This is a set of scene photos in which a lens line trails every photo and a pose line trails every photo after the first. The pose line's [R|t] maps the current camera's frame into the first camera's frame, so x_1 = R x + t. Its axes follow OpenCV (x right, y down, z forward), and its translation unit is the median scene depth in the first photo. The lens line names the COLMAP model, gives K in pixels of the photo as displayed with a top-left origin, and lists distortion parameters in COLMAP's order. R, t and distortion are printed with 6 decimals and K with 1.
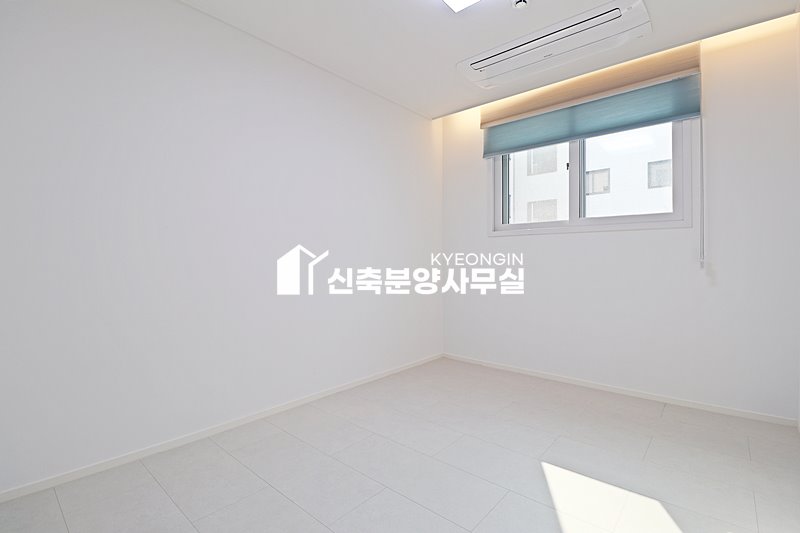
lens RADIAL K [[369.8, 0, 402.4], [0, 369.8, 256.4], [0, 0, 1]] dist [-0.001230, -0.014482]
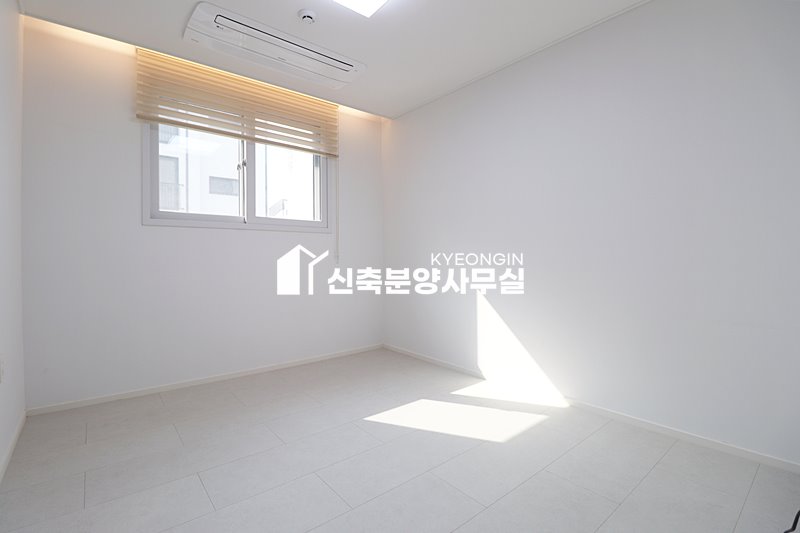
lens RADIAL K [[369.8, 0, 402.4], [0, 369.8, 256.4], [0, 0, 1]] dist [-0.001230, -0.014482]
pose [[0.159341, -0.004430, 0.987214, -0.737789], [-0.016526, 0.999838, 0.007154, 0.002827], [-0.987085, -0.017454, 0.159242, 0.618440]]
